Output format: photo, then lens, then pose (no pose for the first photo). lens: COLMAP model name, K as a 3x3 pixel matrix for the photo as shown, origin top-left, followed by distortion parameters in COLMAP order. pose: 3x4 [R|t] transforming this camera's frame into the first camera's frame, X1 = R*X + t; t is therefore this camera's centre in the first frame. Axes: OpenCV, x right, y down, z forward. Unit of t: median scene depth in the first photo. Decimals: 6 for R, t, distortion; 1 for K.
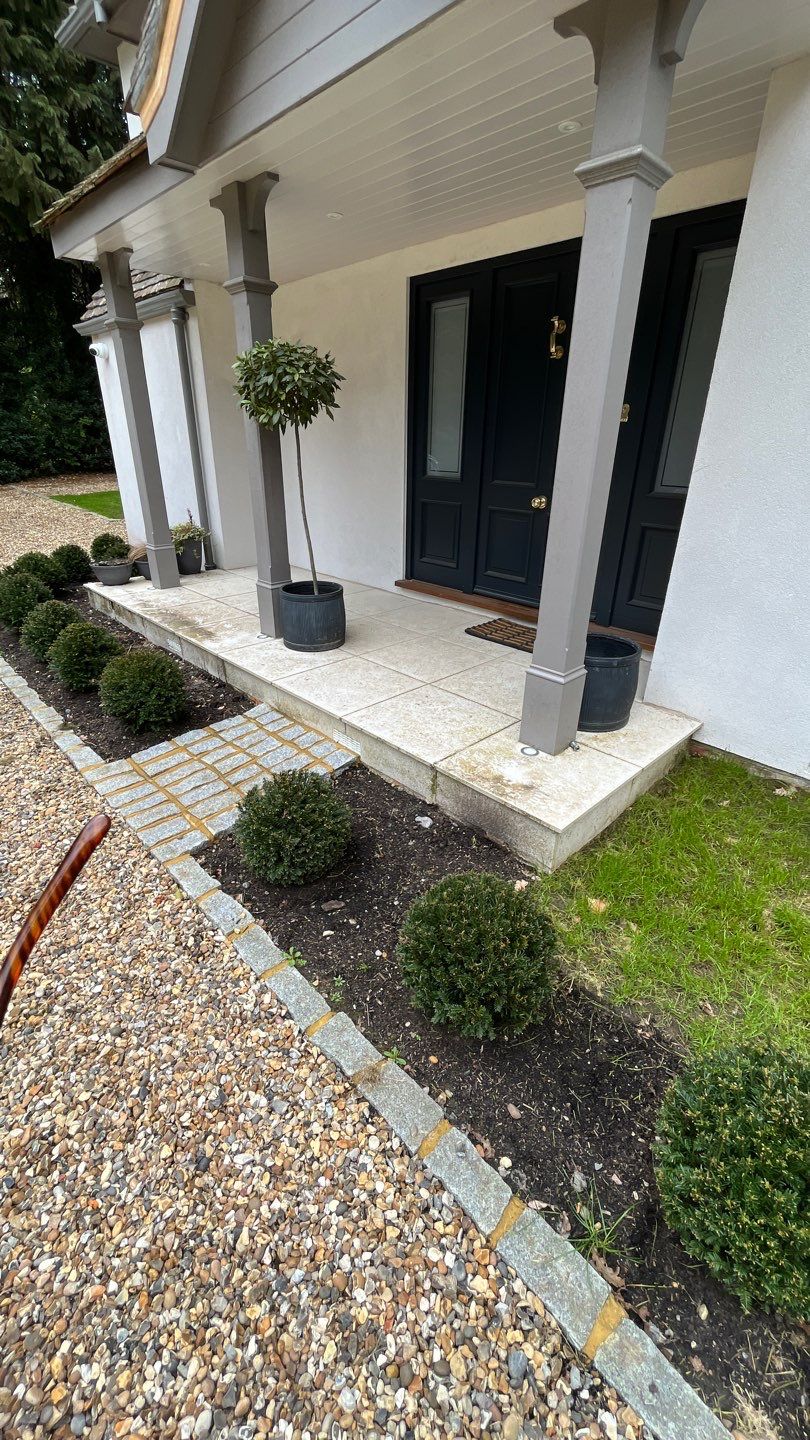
lens RADIAL K [[587.5, 0, 401.3], [0, 587.5, 718.3], [0, 0, 1]] dist [0.001095, -0.002162]
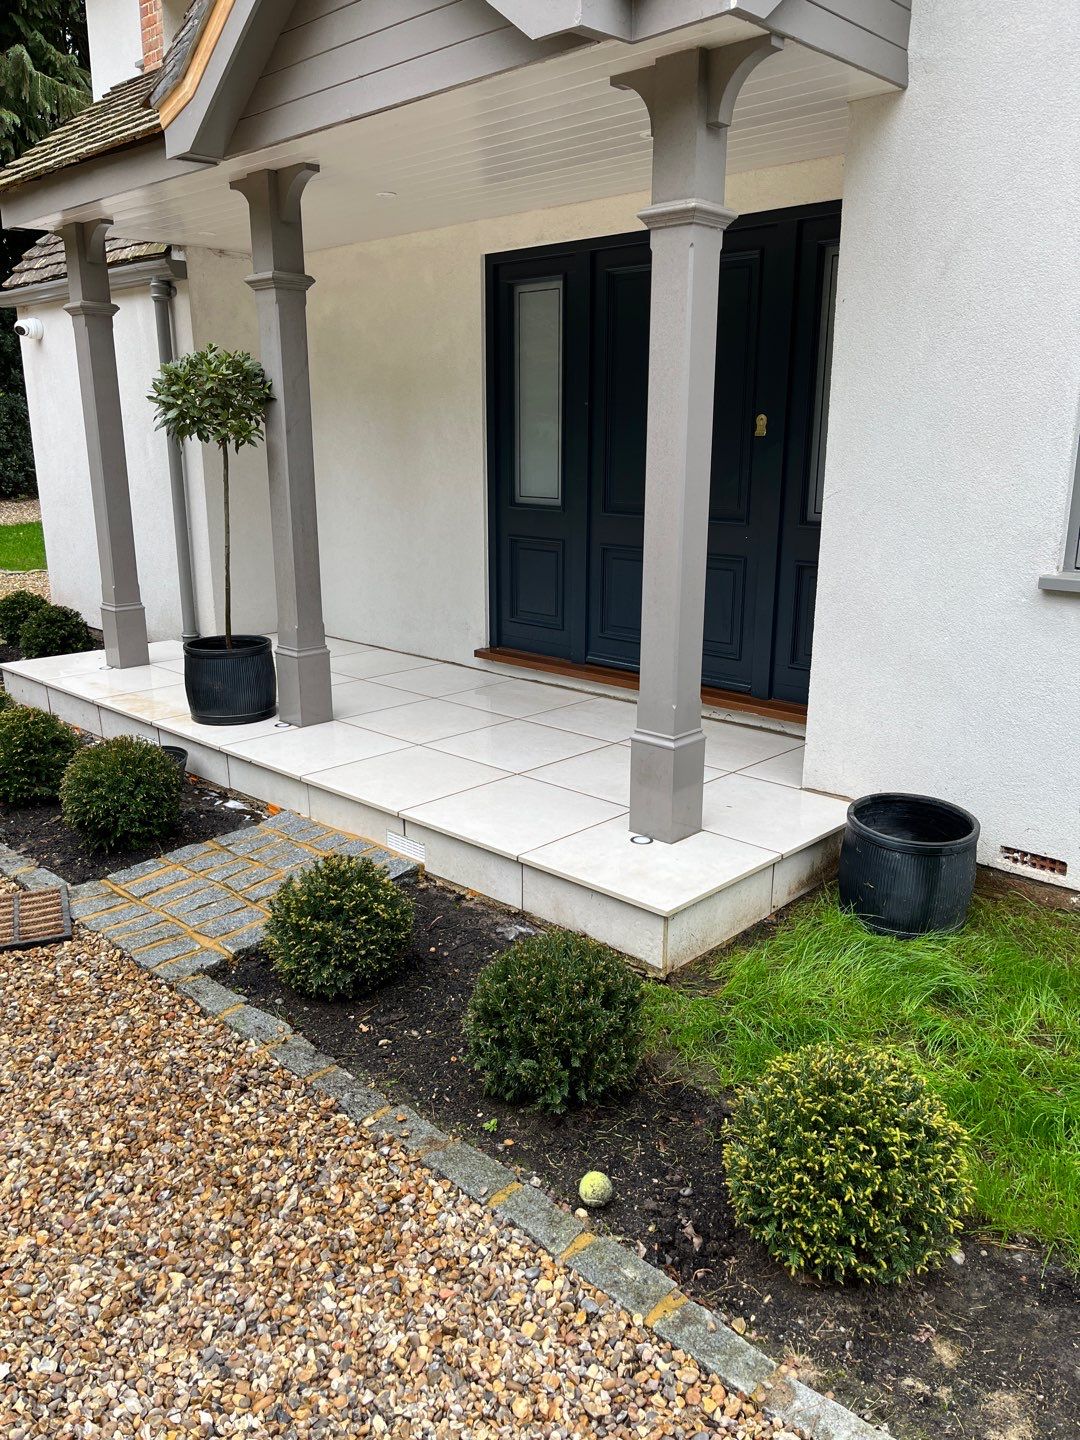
lens RADIAL K [[1104.8, 0, 541.1], [0, 1104.8, 720.5], [0, 0, 1]] dist [0.034067, -0.044273]
pose [[0.999107, -0.021032, 0.036652, 0.028058], [0.027511, 0.982093, -0.186376, 0.136807], [-0.032076, 0.187218, 0.981795, -0.377197]]
